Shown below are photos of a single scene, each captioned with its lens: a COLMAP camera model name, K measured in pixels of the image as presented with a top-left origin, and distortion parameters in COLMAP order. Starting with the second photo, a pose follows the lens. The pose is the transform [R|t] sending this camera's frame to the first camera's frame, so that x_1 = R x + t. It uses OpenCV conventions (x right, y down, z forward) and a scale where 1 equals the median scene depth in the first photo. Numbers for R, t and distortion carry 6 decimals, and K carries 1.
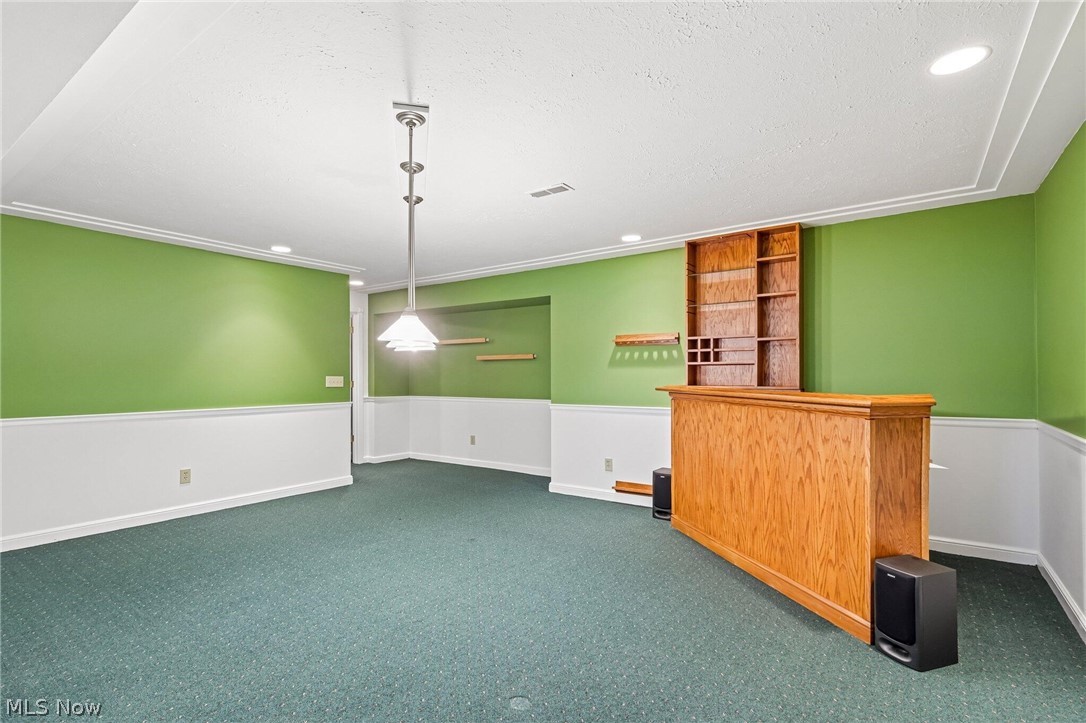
lens RADIAL K [[520.7, 0, 545.7], [0, 520.7, 367.6], [0, 0, 1]] dist [-0.002951, 0.003545]
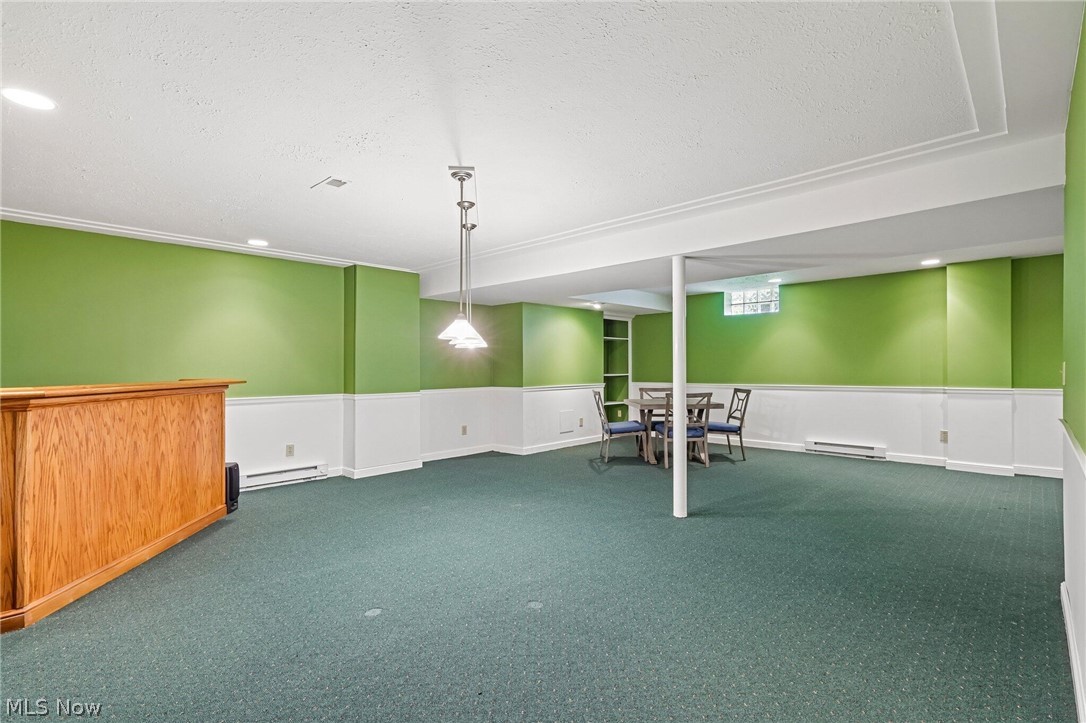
lens RADIAL K [[520.7, 0, 542.0], [0, 520.7, 364.6], [0, 0, 1]] dist [-0.002951, 0.003545]
pose [[-0.990035, 0.009319, 0.140512, -0.537922], [0.007381, 0.999870, -0.014308, 0.027479], [-0.140627, -0.013128, -0.989976, 1.937786]]
